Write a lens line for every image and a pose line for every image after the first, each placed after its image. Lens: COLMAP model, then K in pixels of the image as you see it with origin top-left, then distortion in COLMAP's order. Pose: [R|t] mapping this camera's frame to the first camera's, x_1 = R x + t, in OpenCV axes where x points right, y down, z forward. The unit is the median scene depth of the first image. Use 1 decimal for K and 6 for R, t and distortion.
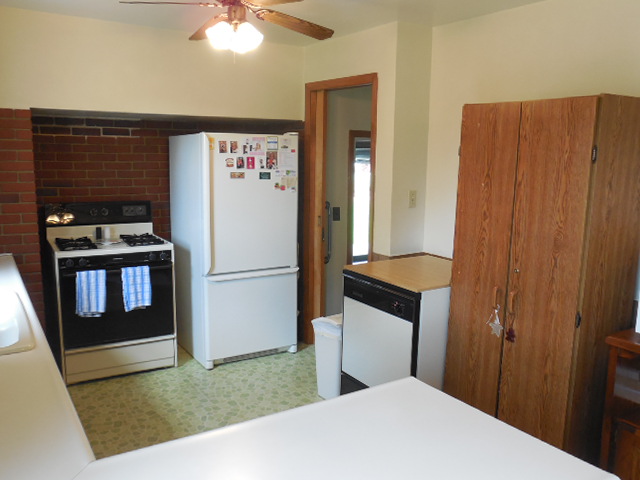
lens RADIAL K [[540.8, 0, 320.9], [0, 540.8, 251.1], [0, 0, 1]] dist [-0.099927, 0.111214]
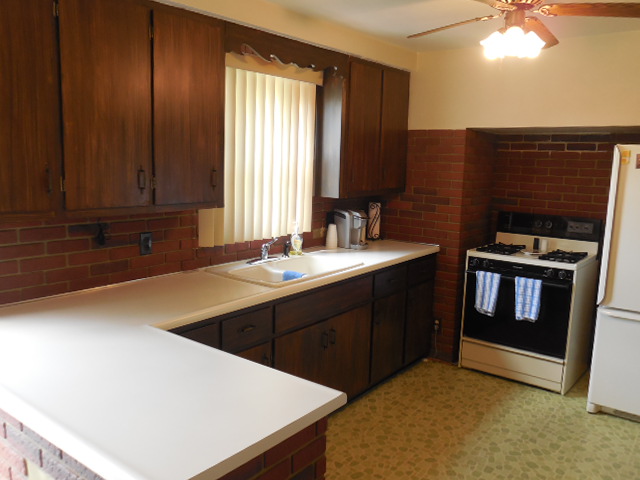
lens RADIAL K [[540.8, 0, 320.9], [0, 540.8, 251.1], [0, 0, 1]] dist [-0.099927, 0.111214]
pose [[0.332893, 0.146574, -0.931503, 0.451631], [-0.181351, 0.979356, 0.089293, -0.039882], [0.925362, 0.139204, 0.352602, 0.267058]]
